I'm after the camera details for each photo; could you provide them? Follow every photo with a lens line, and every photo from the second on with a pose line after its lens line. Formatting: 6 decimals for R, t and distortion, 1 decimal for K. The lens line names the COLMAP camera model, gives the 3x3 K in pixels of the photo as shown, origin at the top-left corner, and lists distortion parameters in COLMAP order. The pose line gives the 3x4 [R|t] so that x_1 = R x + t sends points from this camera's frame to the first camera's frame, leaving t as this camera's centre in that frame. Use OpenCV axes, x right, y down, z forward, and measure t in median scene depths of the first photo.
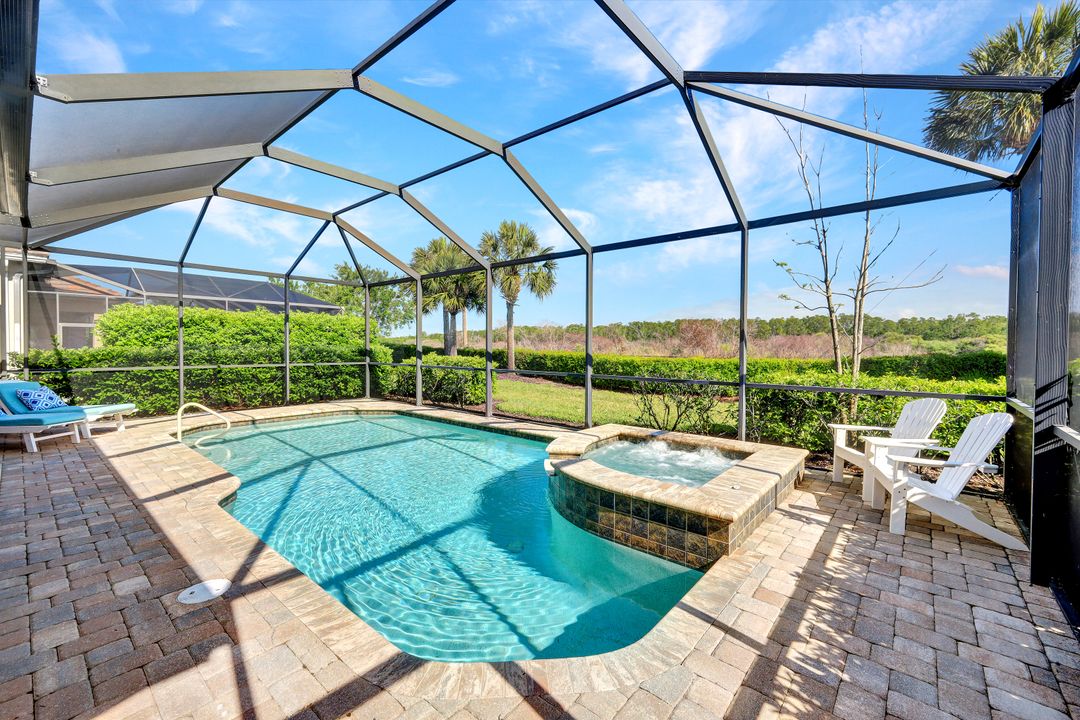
lens RADIAL K [[445.2, 0, 543.9], [0, 445.2, 346.9], [0, 0, 1]] dist [0.000068, 0.000353]
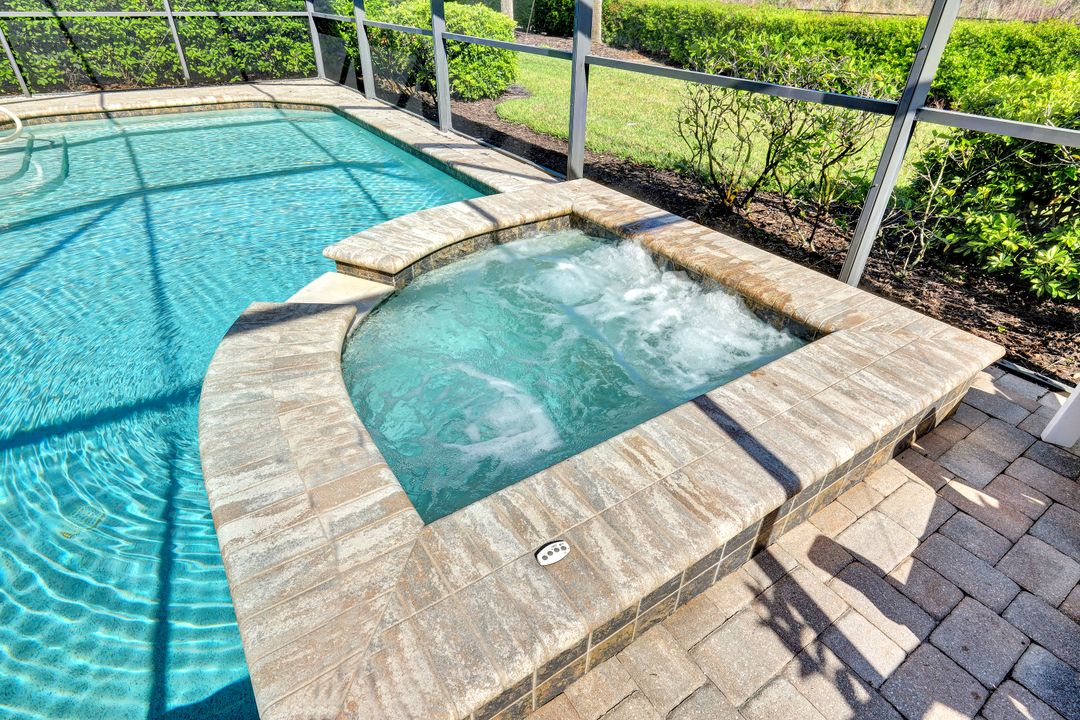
lens RADIAL K [[557.5, 0, 540.0], [0, 557.5, 360.0], [0, 0, 1]] dist [-0.000492, 0.000271]
pose [[0.963112, 0.159370, -0.216832, 0.240590], [-0.013365, 0.833101, 0.552959, 0.009044], [0.268768, -0.529664, 0.804500, 0.389774]]
